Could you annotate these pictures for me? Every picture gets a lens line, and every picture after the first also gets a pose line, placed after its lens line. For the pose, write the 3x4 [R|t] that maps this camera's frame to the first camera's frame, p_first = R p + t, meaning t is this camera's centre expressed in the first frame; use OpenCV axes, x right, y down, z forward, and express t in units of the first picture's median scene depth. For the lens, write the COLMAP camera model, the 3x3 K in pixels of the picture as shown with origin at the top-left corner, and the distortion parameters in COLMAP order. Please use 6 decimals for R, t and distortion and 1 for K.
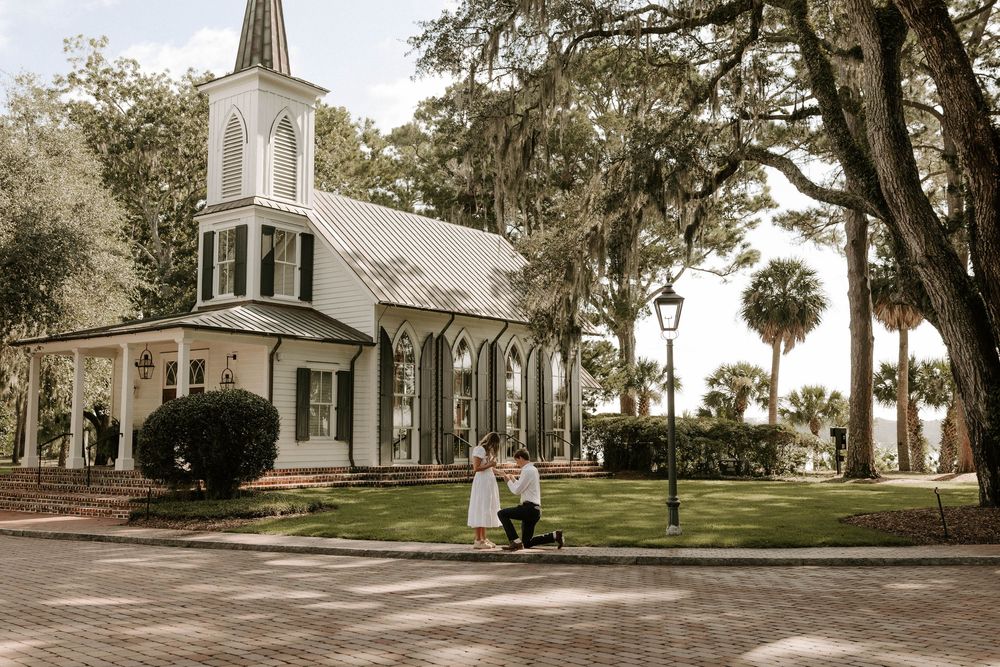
lens RADIAL K [[1053.9, 0, 459.7], [0, 1053.9, 311.7], [0, 0, 1]] dist [0.019497, -0.003477]
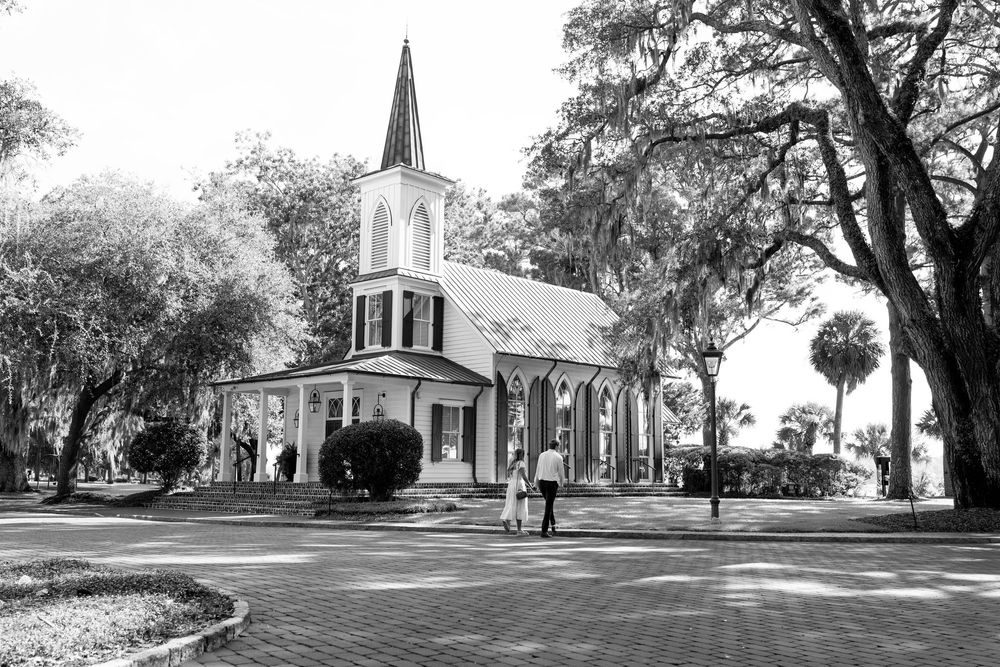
lens RADIAL K [[985.3, 0, 497.2], [0, 985.3, 332.0], [0, 0, 1]] dist [0.018862, -0.016410]
pose [[0.997798, -0.001743, -0.066296, 0.002187], [0.000224, 0.999737, -0.022910, -0.005389], [0.066319, 0.022845, 0.997537, -0.160808]]
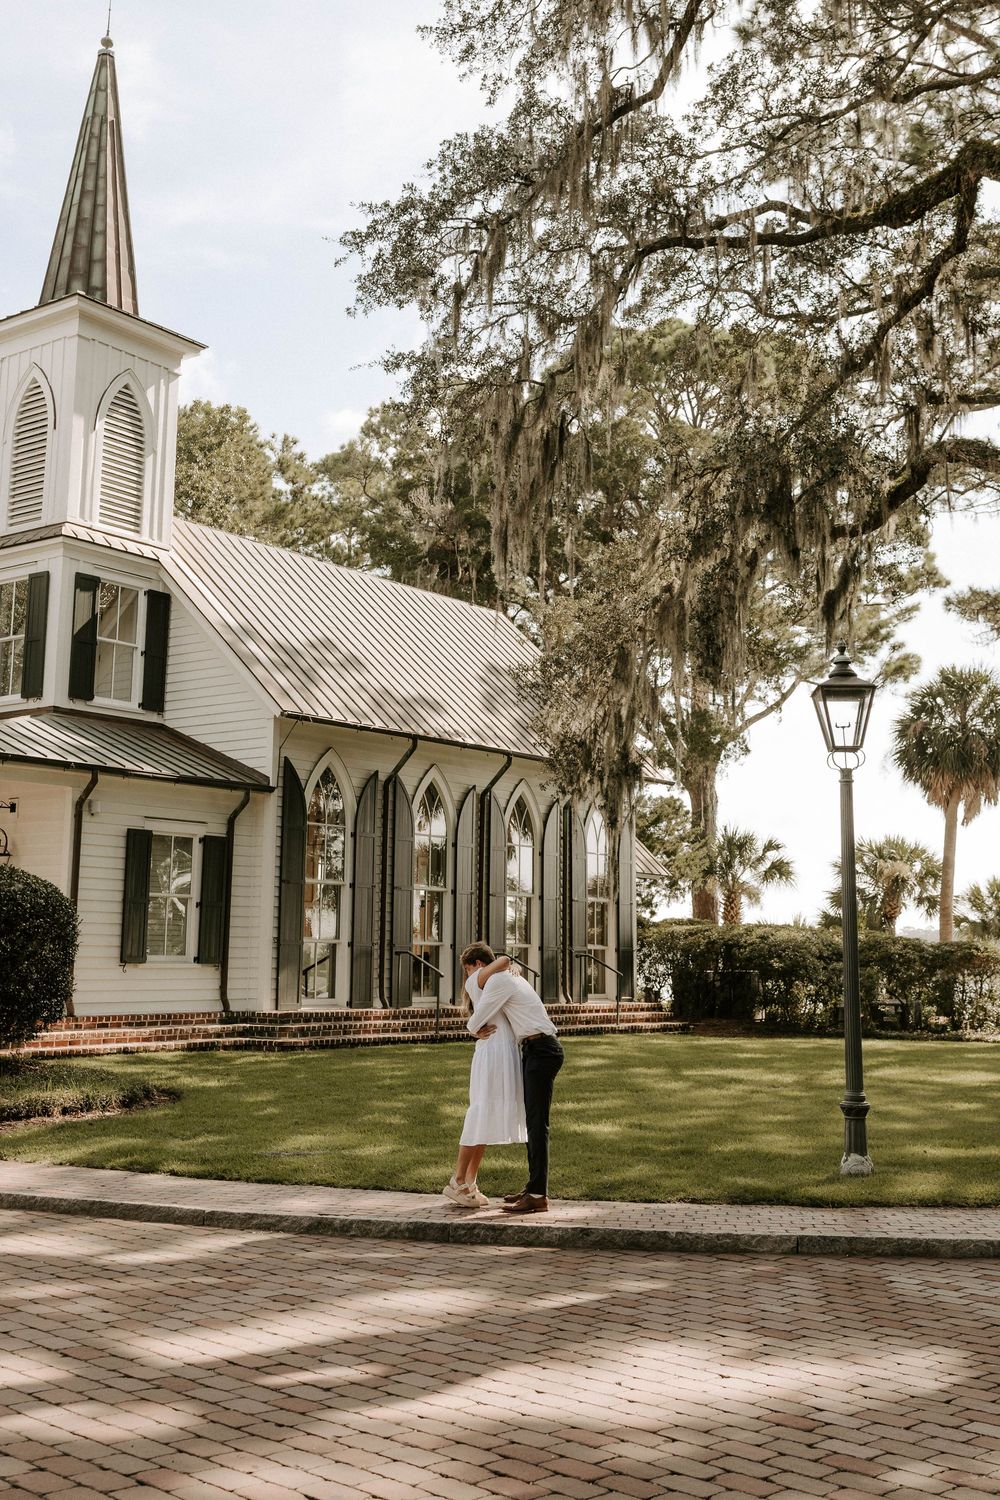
lens RADIAL K [[1628.1, 0, 489.8], [0, 1628.1, 658.2], [0, 0, 1]] dist [0.014734, -0.028524]
pose [[0.999242, 0.017312, 0.034856, 0.002564], [-0.015134, 0.997973, -0.061813, 0.012679], [-0.035855, 0.061239, 0.997479, 0.127555]]
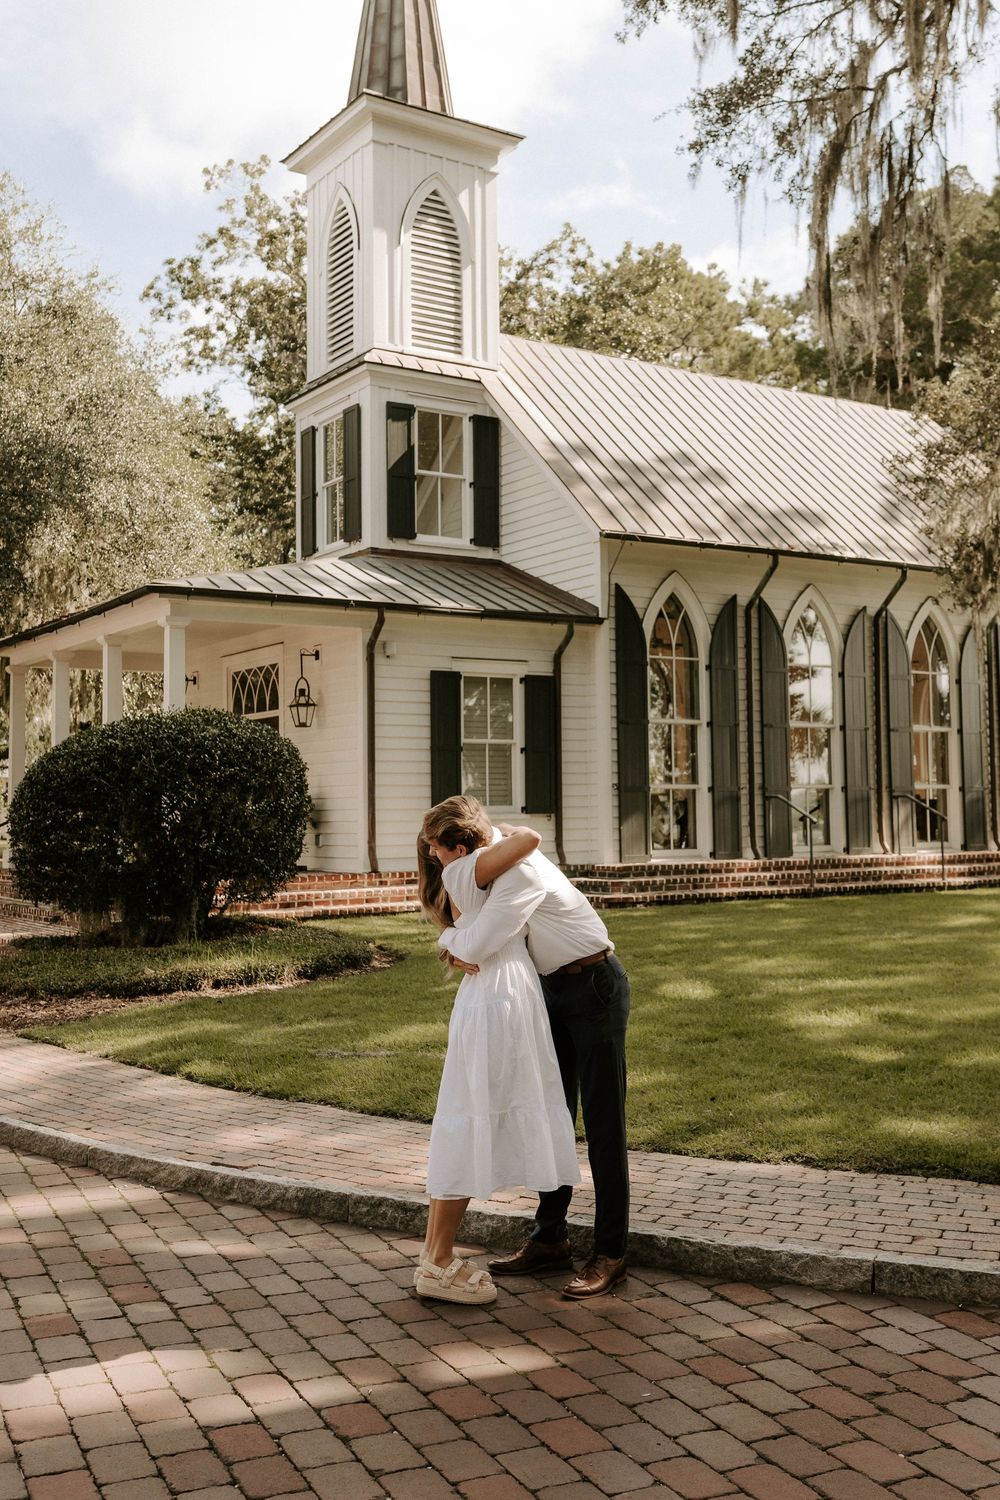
lens RADIAL K [[1534.2, 0, 501.3], [0, 1534.2, 711.0], [0, 0, 1]] dist [0.014221, -0.029327]
pose [[0.951593, -0.032238, -0.305667, 0.088852], [0.049466, 0.997584, 0.048781, 0.033994], [0.303356, -0.061540, 0.950888, 0.279049]]
